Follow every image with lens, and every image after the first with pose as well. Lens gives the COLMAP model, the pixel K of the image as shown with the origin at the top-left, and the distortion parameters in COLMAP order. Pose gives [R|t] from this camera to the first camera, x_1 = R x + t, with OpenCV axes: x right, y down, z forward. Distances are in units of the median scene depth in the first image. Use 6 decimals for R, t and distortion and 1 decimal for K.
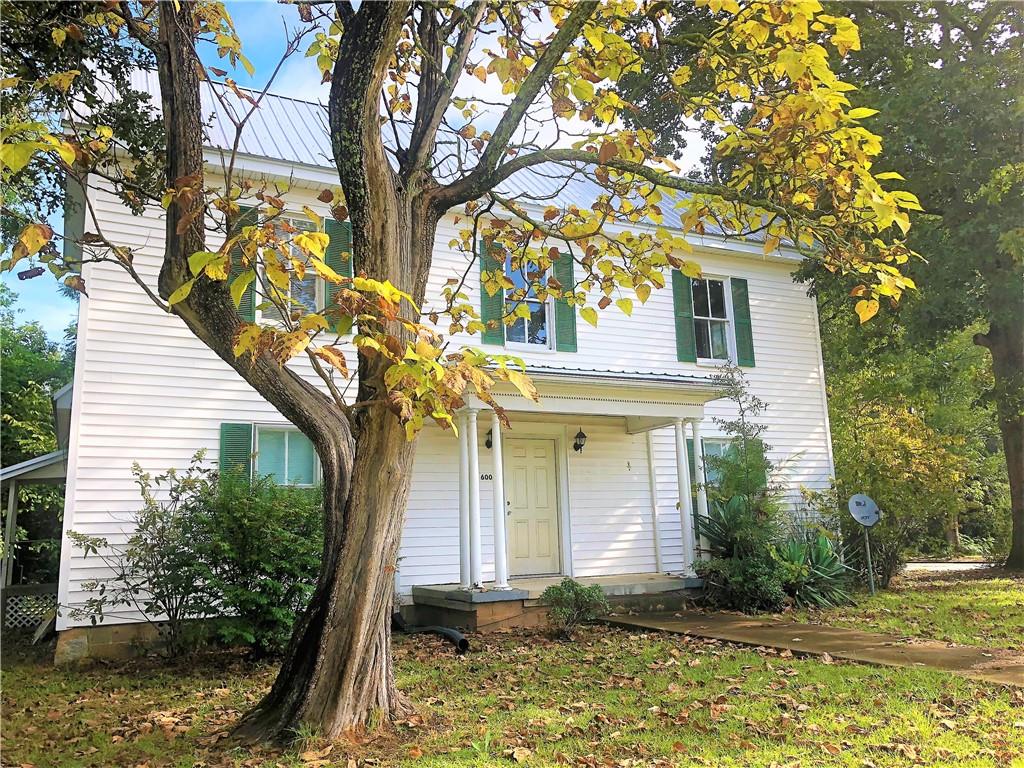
lens RADIAL K [[836.7, 0, 506.8], [0, 836.7, 391.9], [0, 0, 1]] dist [0.054761, -0.083026]
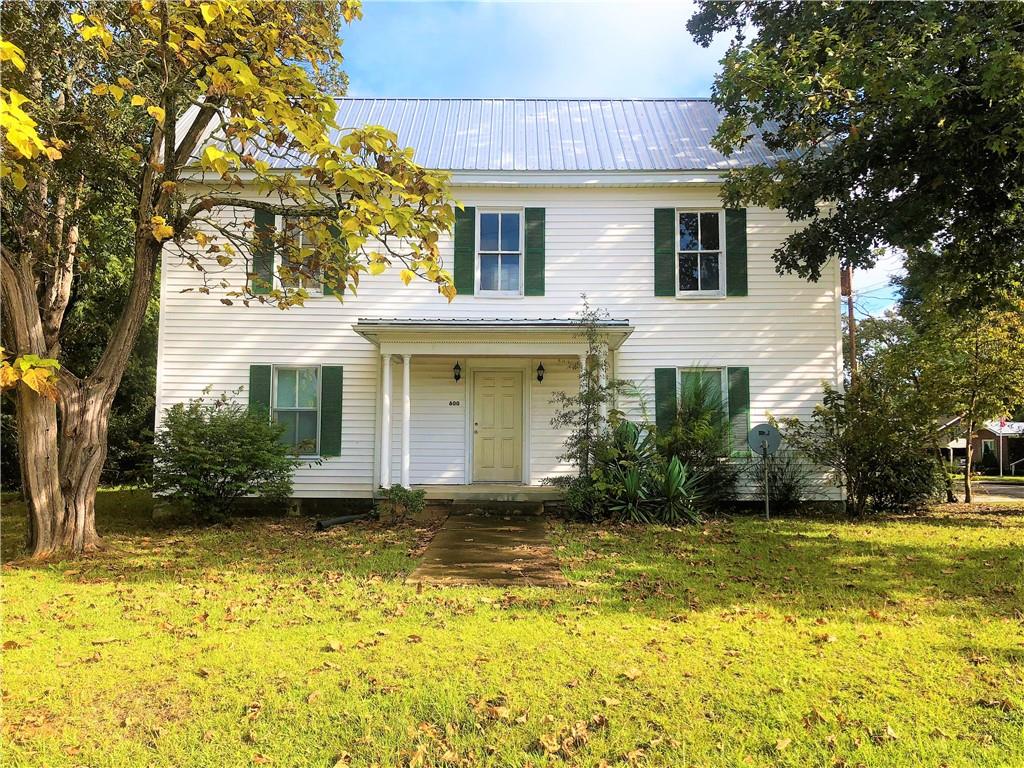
lens RADIAL K [[836.7, 0, 506.8], [0, 836.7, 391.9], [0, 0, 1]] dist [0.054761, -0.083026]
pose [[0.881547, 0.006784, -0.472047, 0.598057], [0.047650, 0.993512, 0.103265, -0.037575], [0.469684, -0.113526, 0.875505, -0.050005]]
